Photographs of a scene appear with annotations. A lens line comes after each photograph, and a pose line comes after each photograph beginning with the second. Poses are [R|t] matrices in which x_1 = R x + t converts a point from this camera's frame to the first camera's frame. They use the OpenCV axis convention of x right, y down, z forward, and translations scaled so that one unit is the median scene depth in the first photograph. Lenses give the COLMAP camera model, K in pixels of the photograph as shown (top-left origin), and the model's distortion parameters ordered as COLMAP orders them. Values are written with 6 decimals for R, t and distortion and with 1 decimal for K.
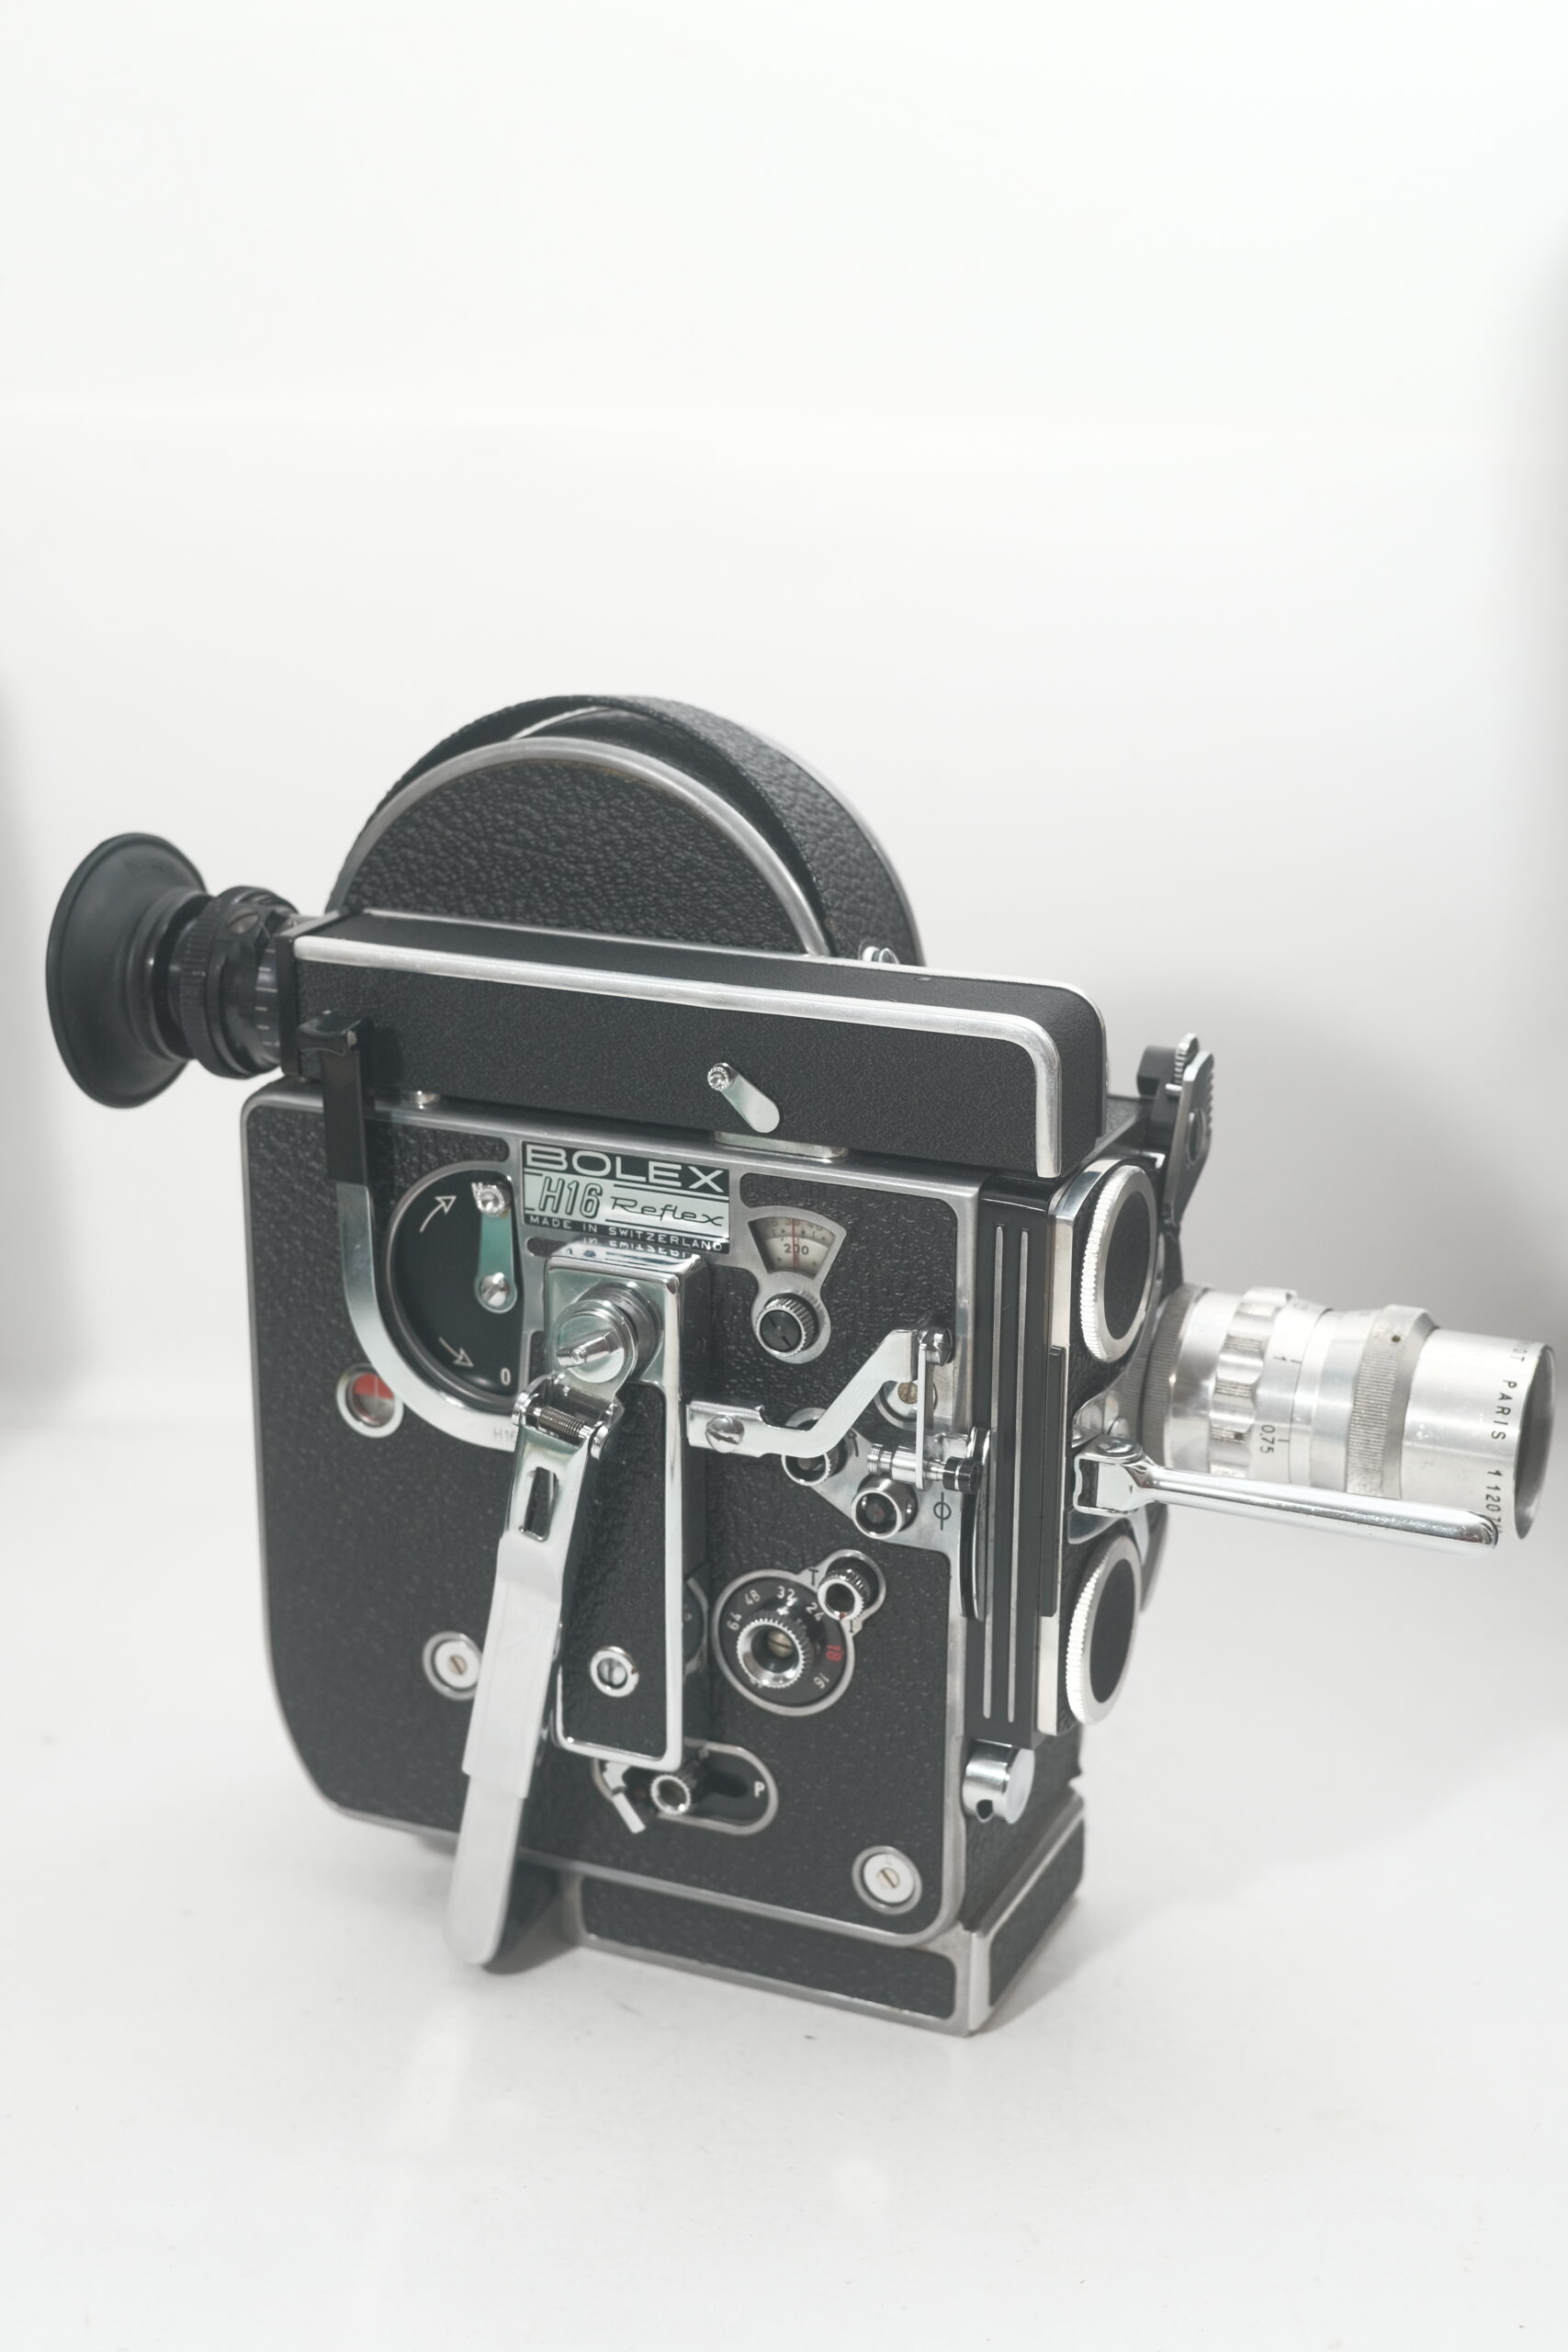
lens RADIAL K [[3447.8, 0, 784.0], [0, 3447.8, 1176.0], [0, 0, 1]] dist [0.053807, -0.033042]
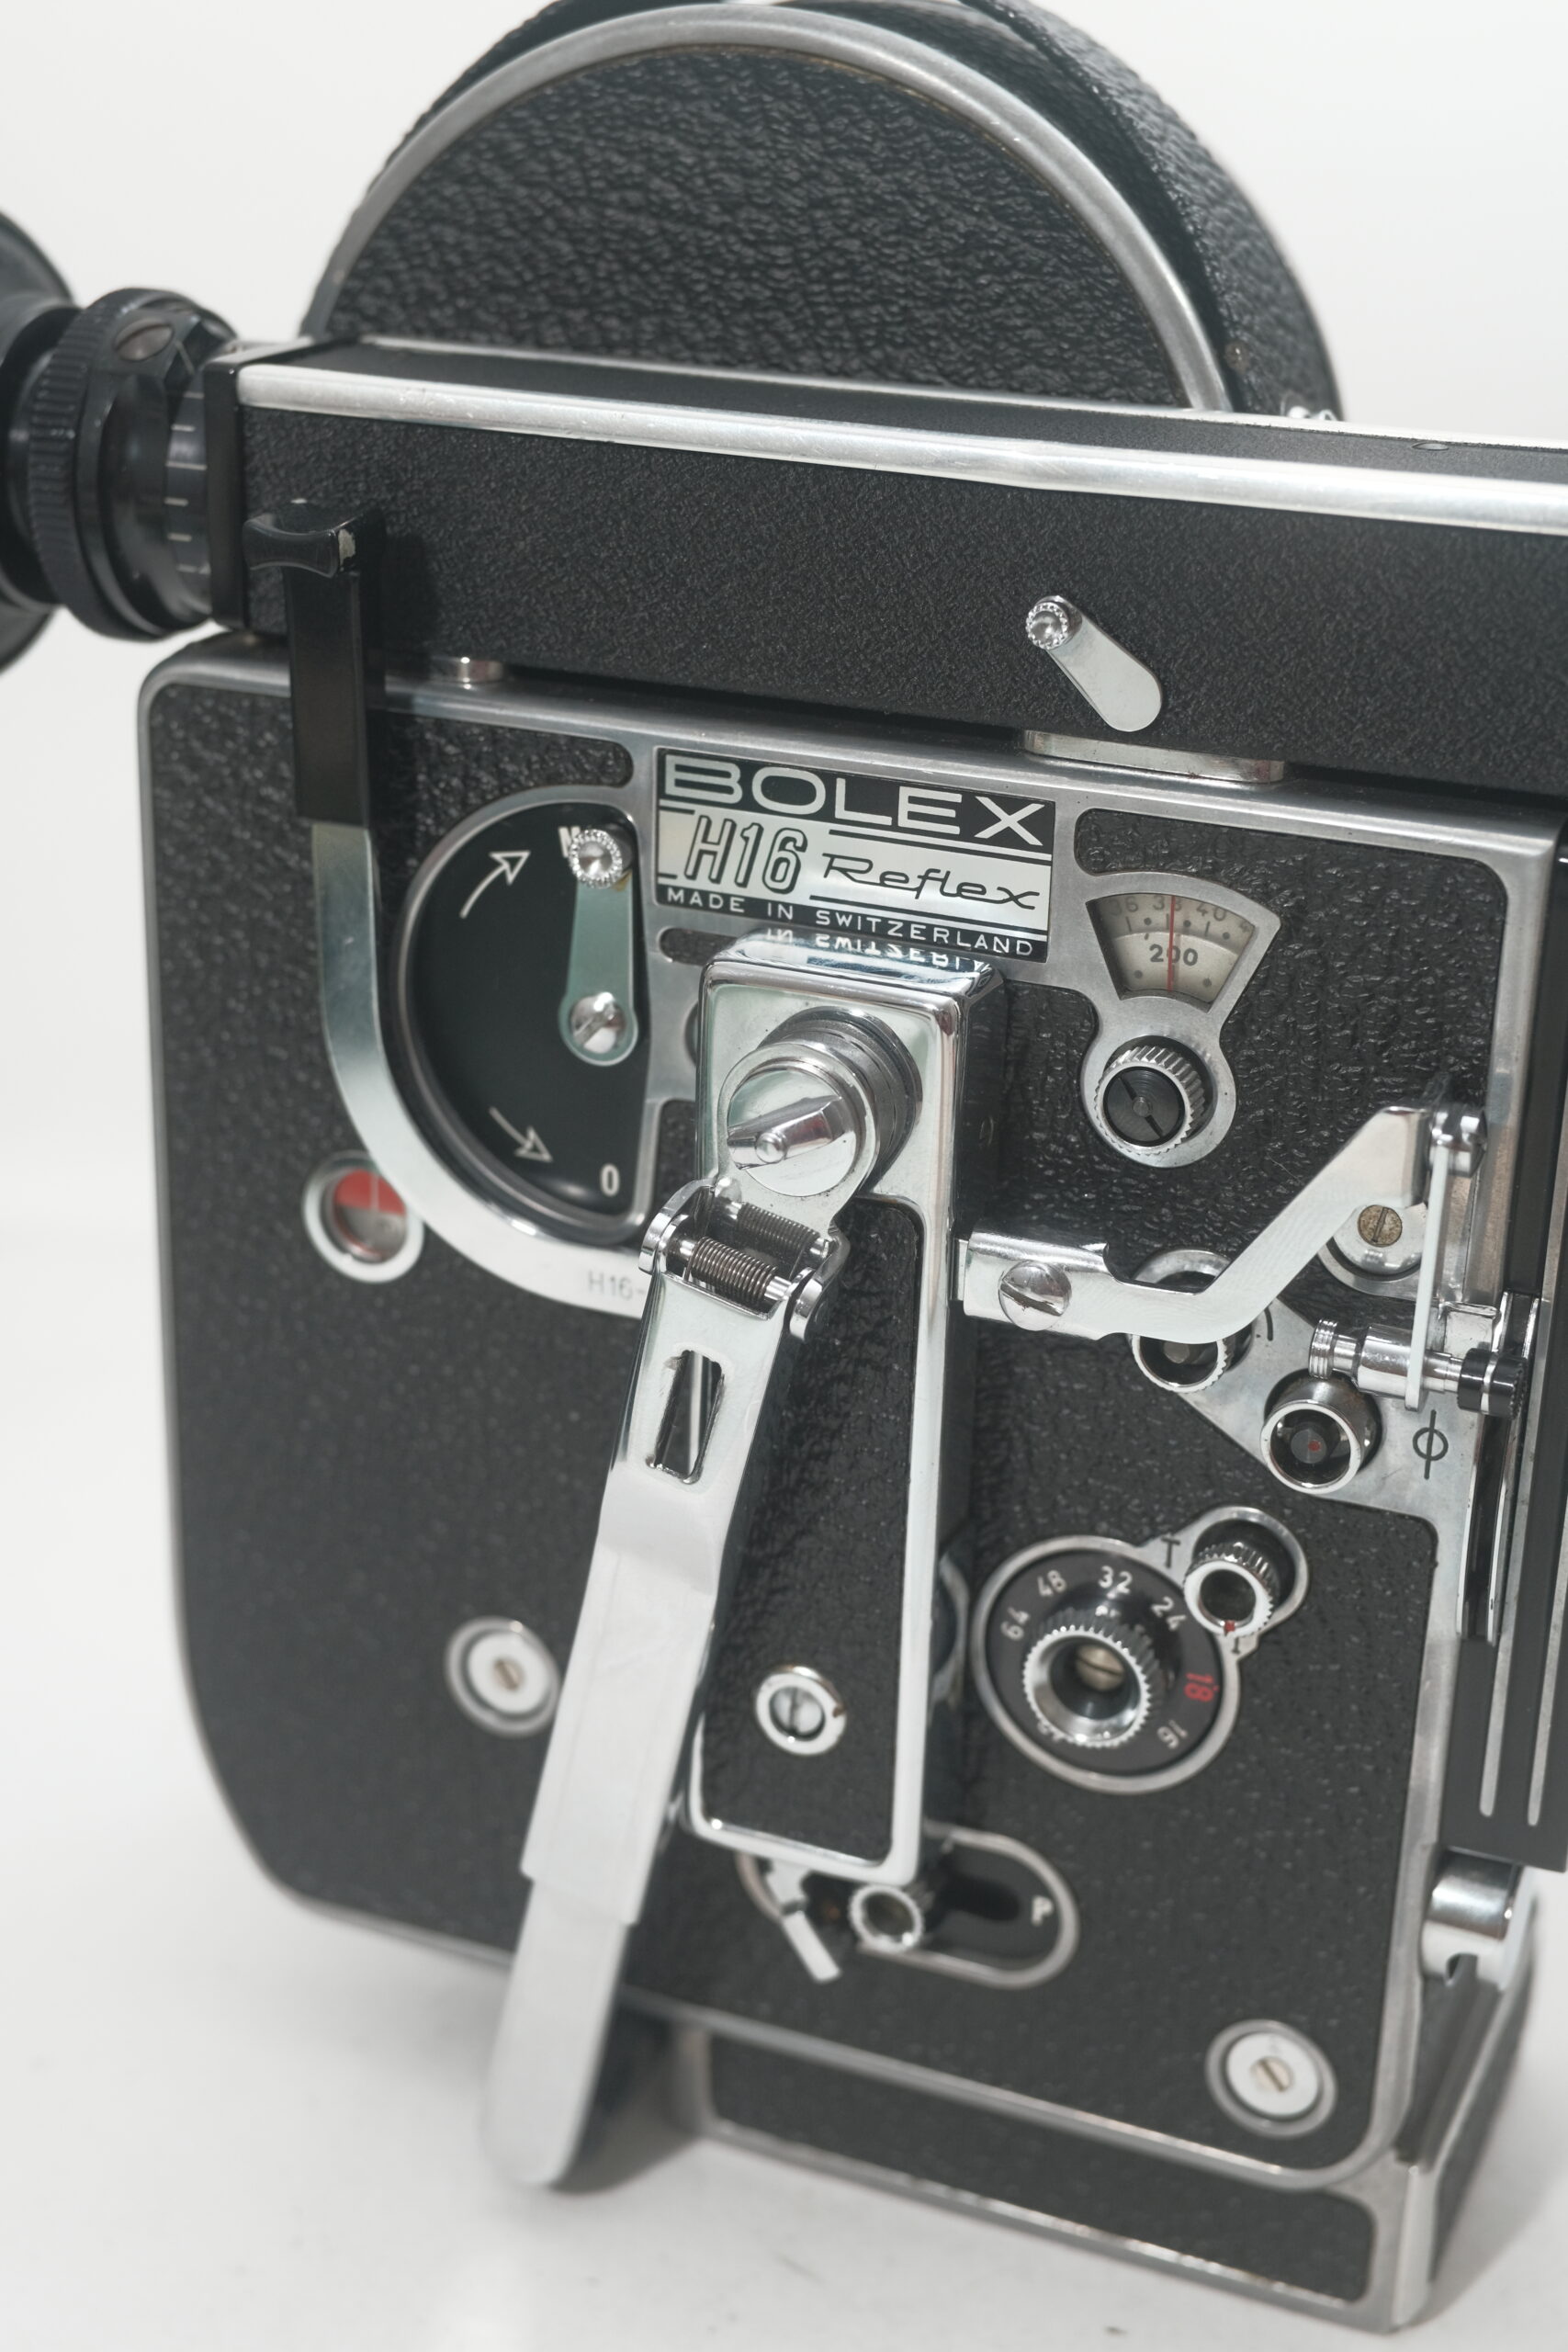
lens RADIAL K [[3447.8, 0, 784.0], [0, 3447.8, 1176.0], [0, 0, 1]] dist [0.053807, -0.033042]
pose [[0.999504, 0.018478, 0.025493, -0.068755], [-0.019995, 0.997961, 0.060613, 0.023717], [-0.024321, -0.061092, 0.997836, 0.454313]]
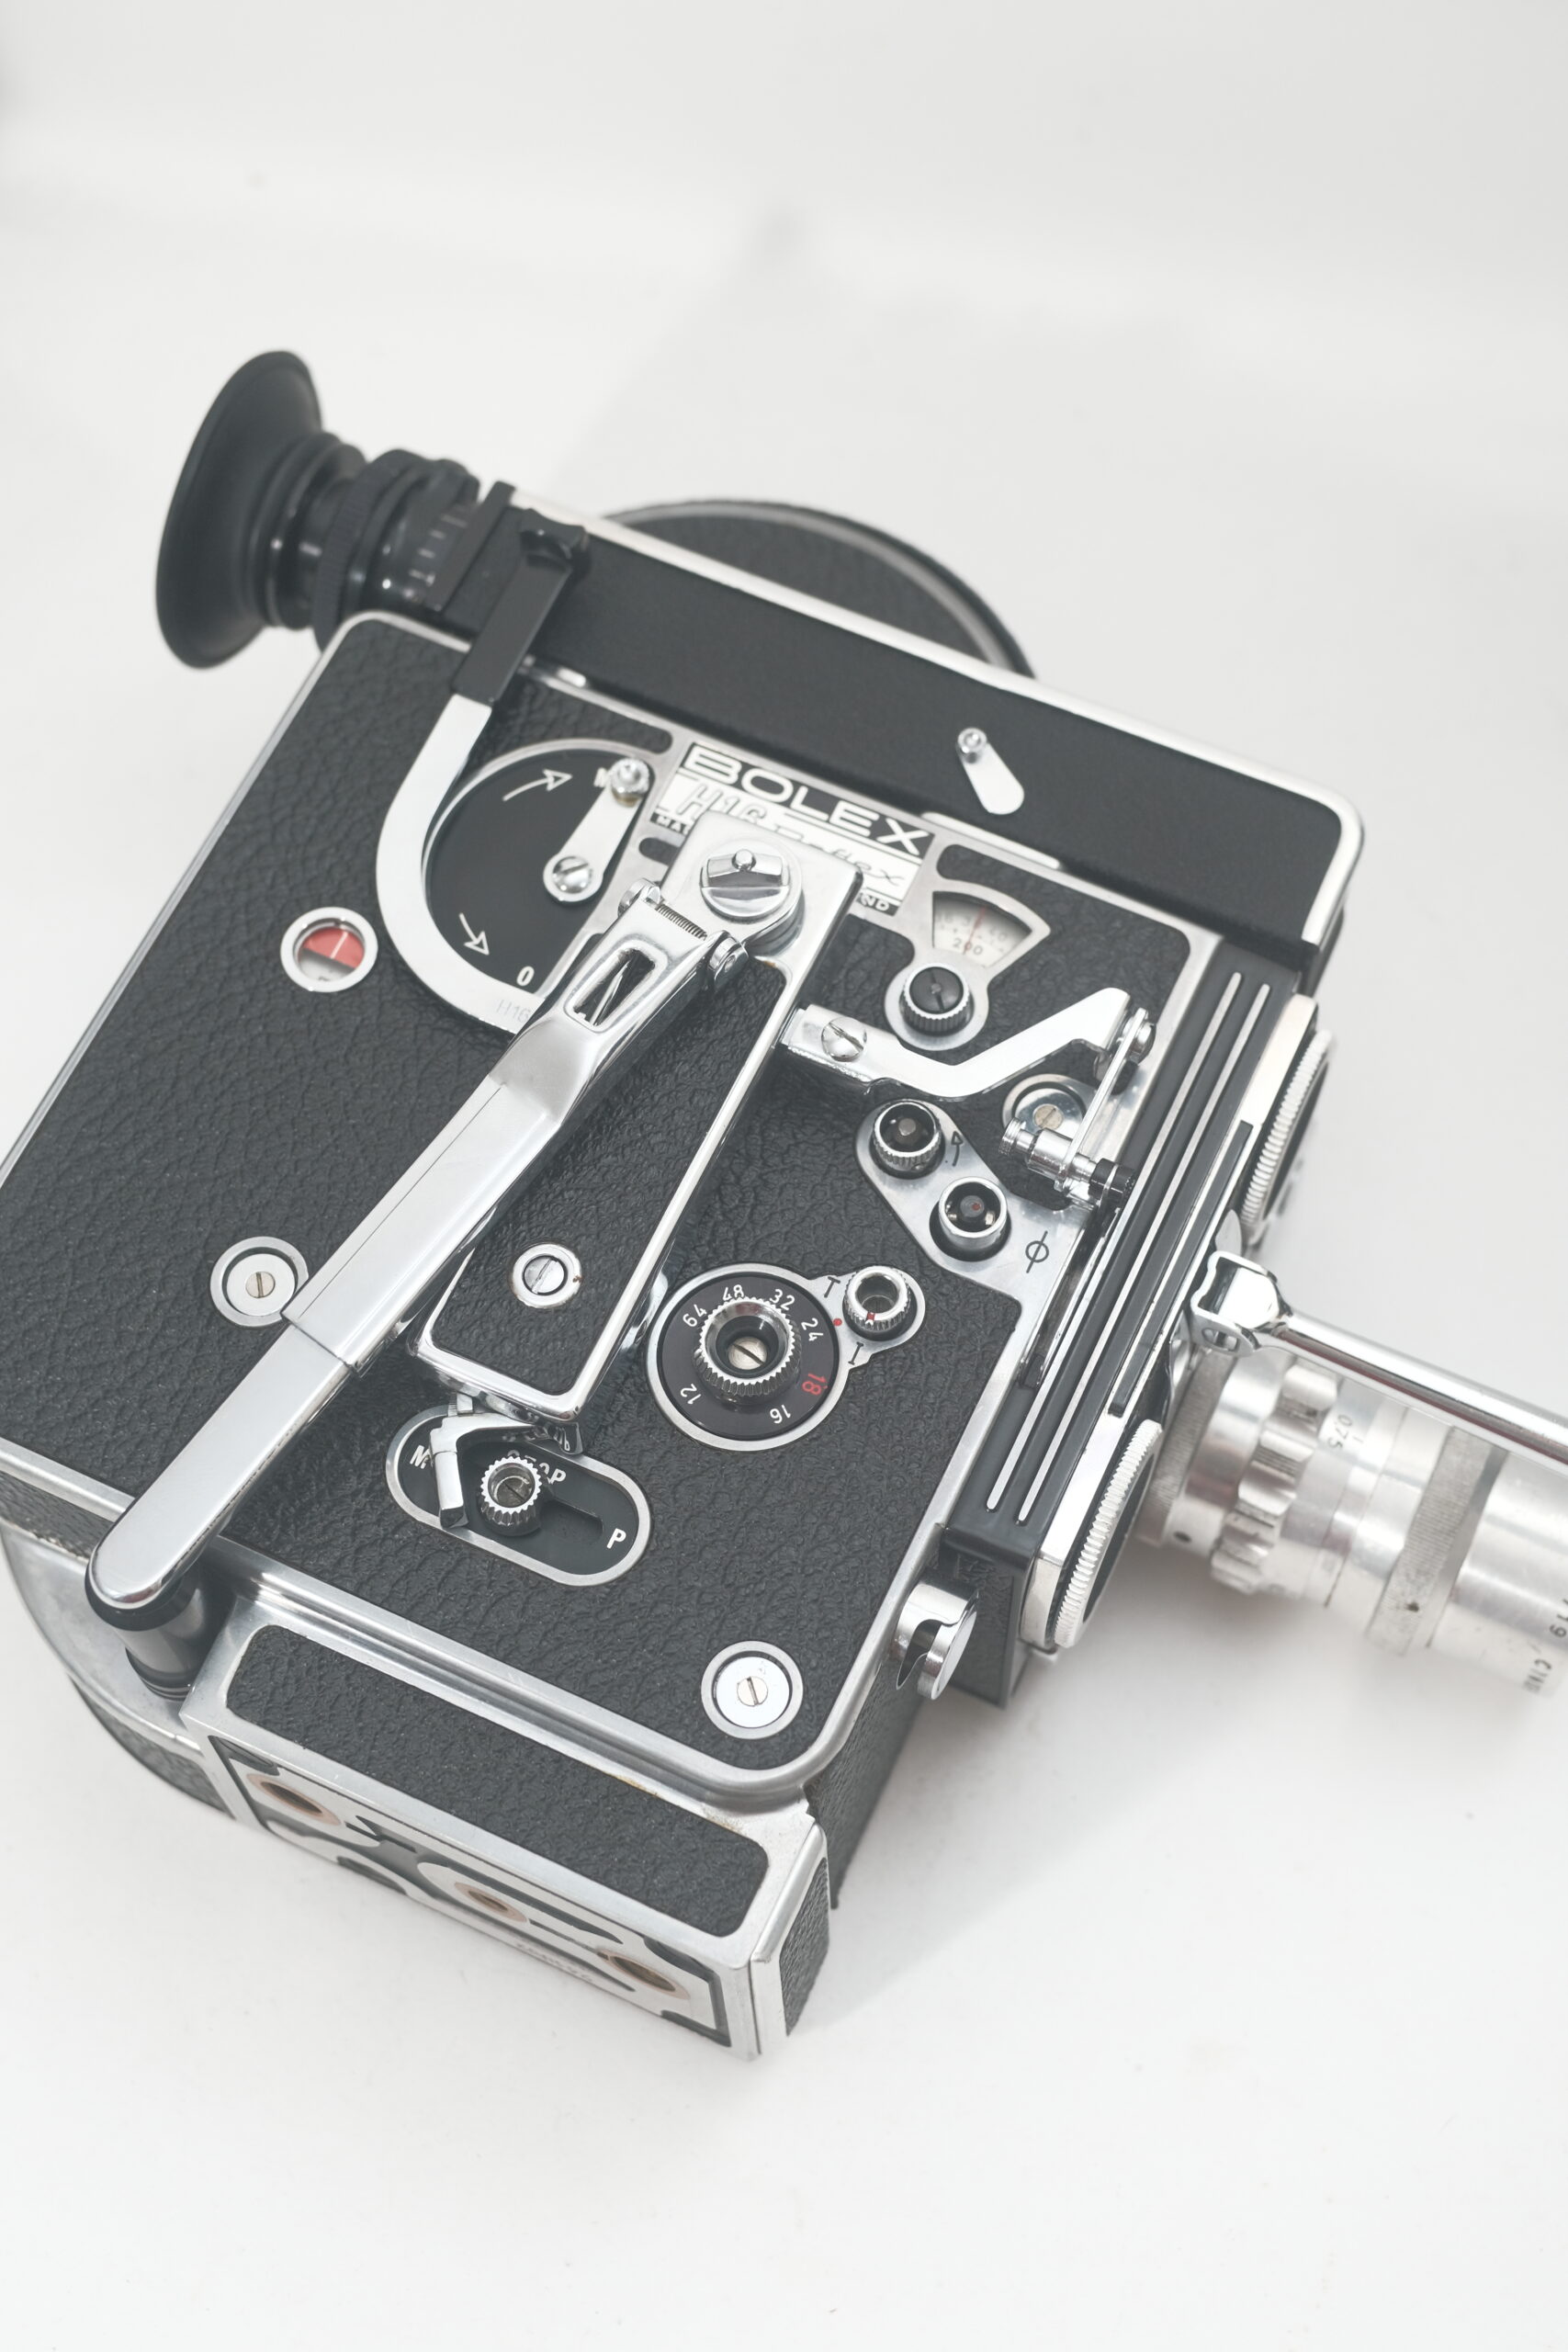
lens RADIAL K [[3447.8, 0, 784.0], [0, 3447.8, 1176.0], [0, 0, 1]] dist [0.053807, -0.033042]
pose [[0.839367, 0.512925, 0.179918, -0.155510], [-0.291140, 0.703748, -0.648056, 0.613211], [-0.459021, 0.491575, 0.740036, 0.410761]]
